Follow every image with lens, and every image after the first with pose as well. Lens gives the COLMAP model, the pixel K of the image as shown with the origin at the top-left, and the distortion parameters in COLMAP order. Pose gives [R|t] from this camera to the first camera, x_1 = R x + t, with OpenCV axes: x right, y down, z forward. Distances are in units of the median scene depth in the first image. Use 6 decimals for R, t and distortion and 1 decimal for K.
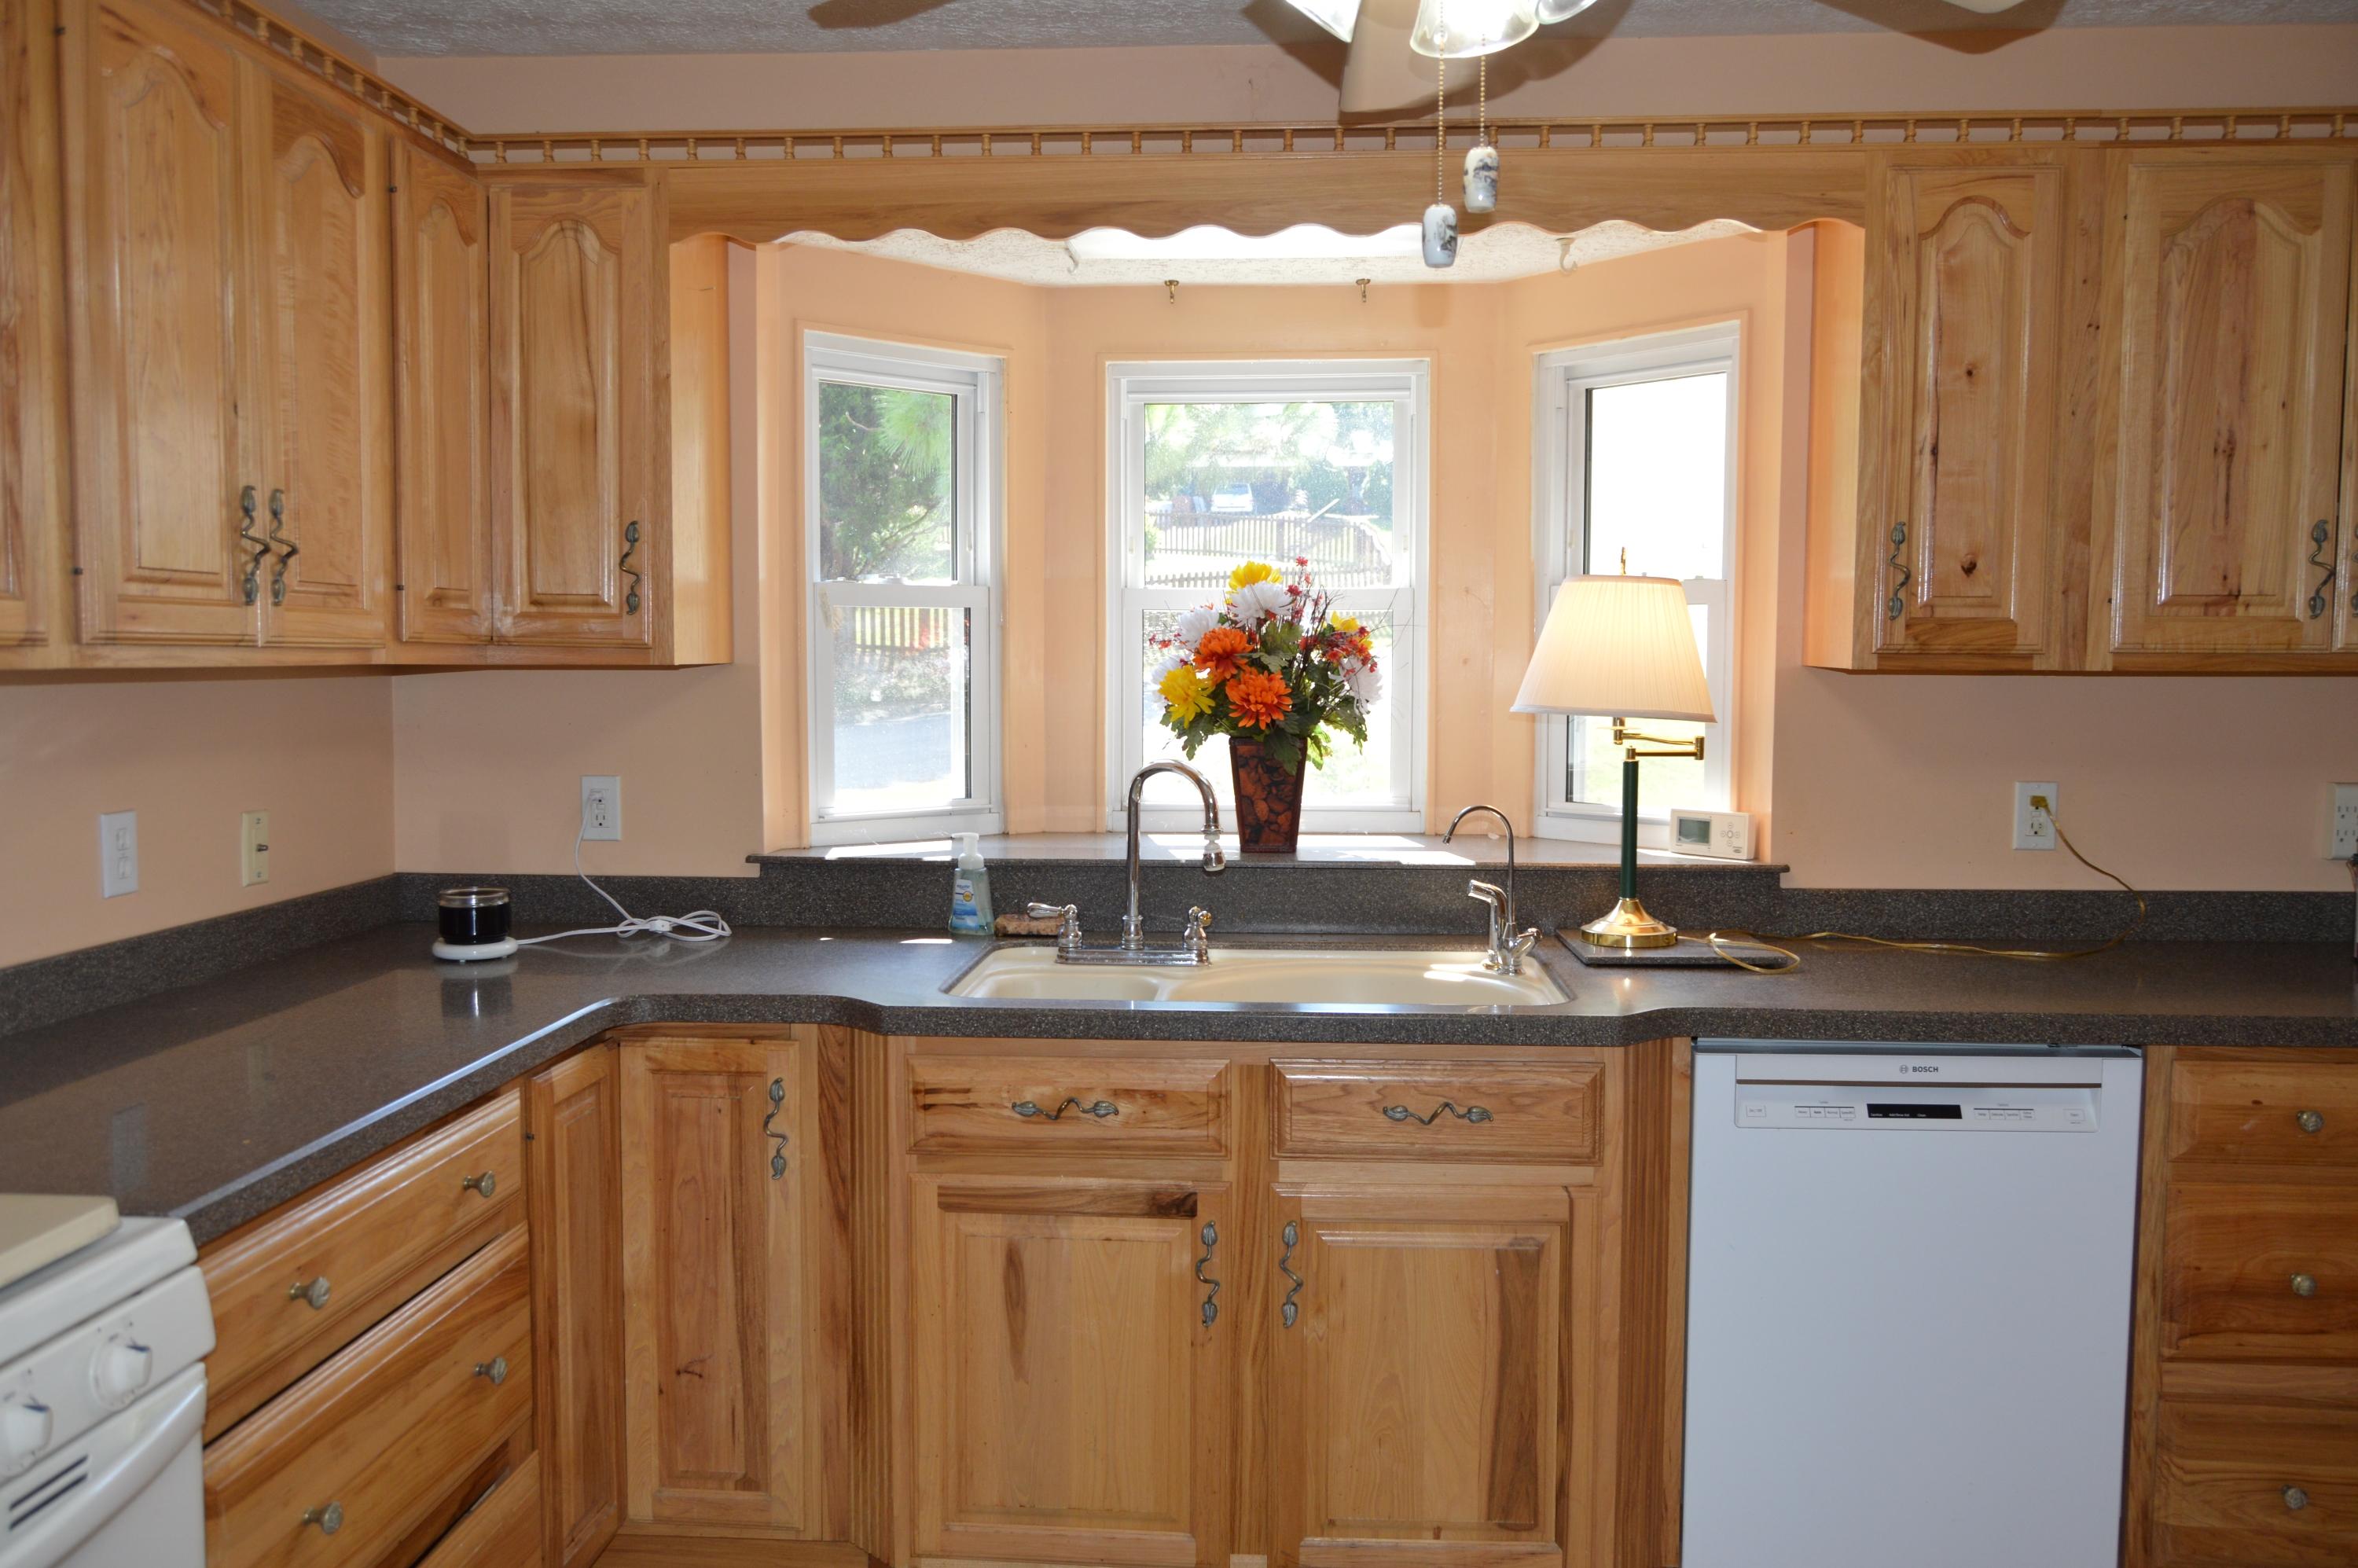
lens RADIAL K [[1856.7, 0, 1177.5], [0, 1856.7, 780.4], [0, 0, 1]] dist [-0.009215, -0.005406]
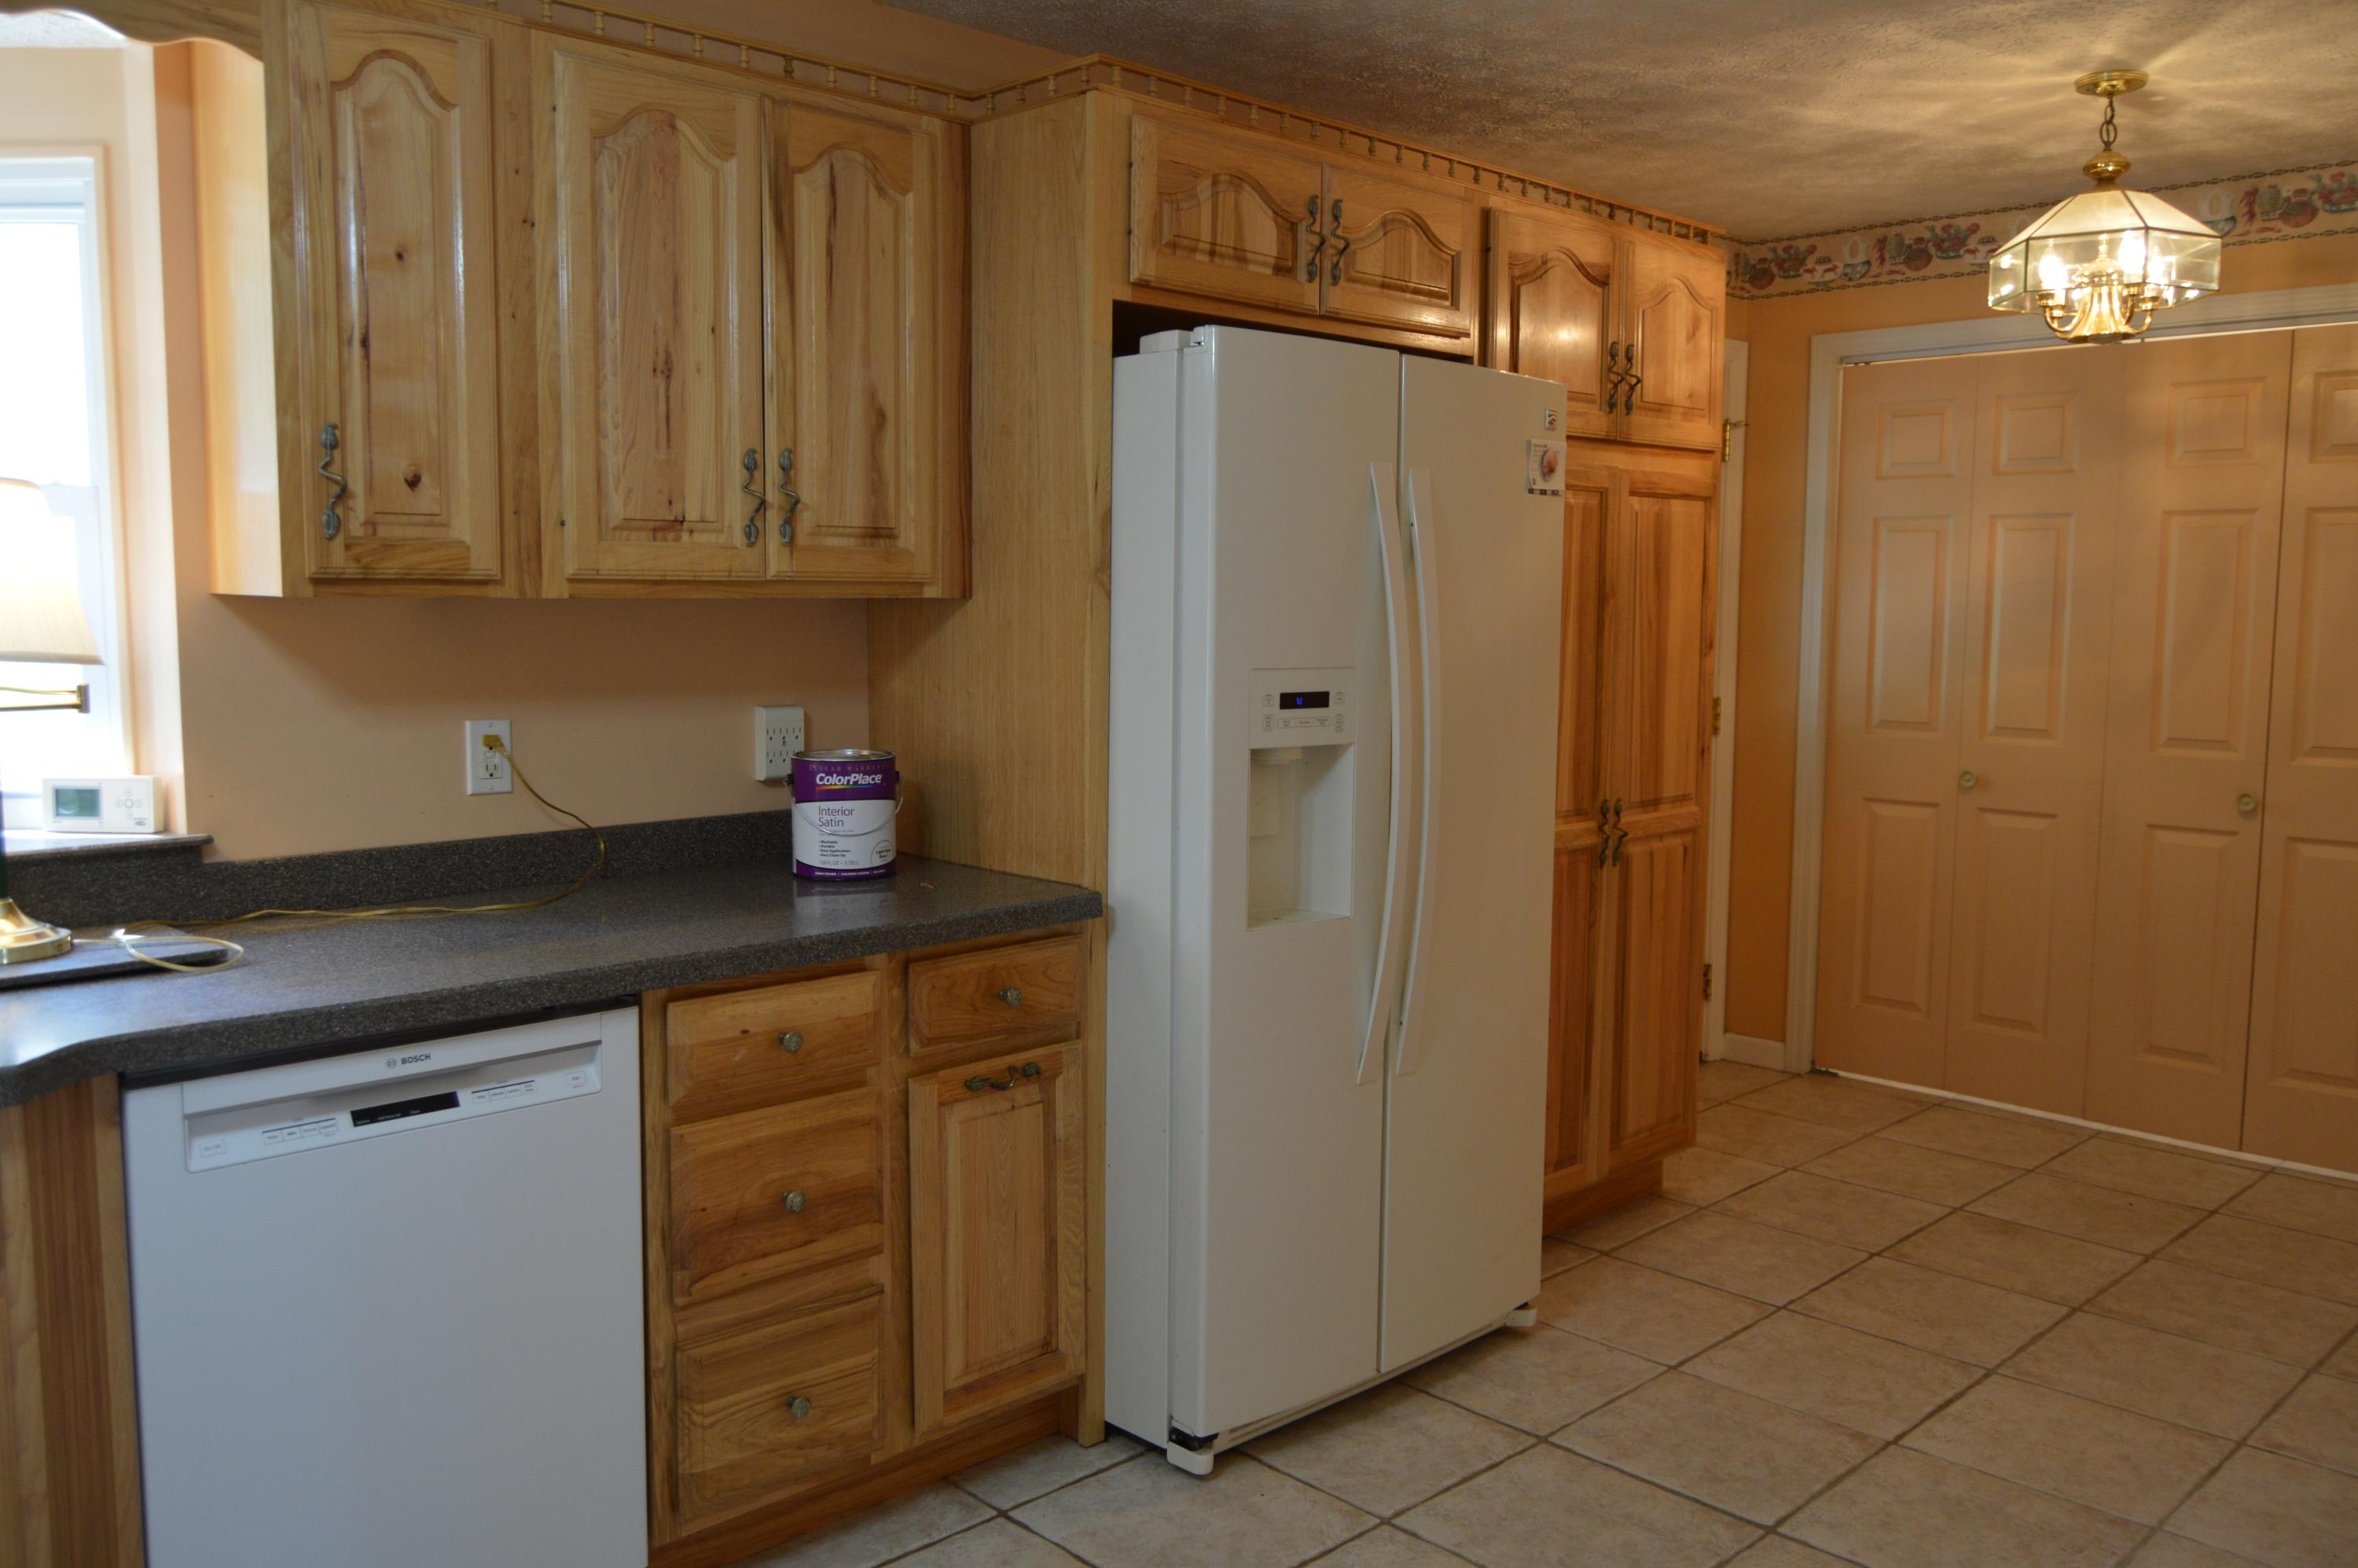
lens RADIAL K [[1856.7, 0, 1186.8], [0, 1856.7, 781.2], [0, 0, 1]] dist [-0.009215, -0.005406]
pose [[0.662336, -0.073941, 0.745549, 0.005073], [0.045955, 0.997254, 0.058079, -0.007099], [-0.747796, -0.004206, 0.663915, 0.143881]]
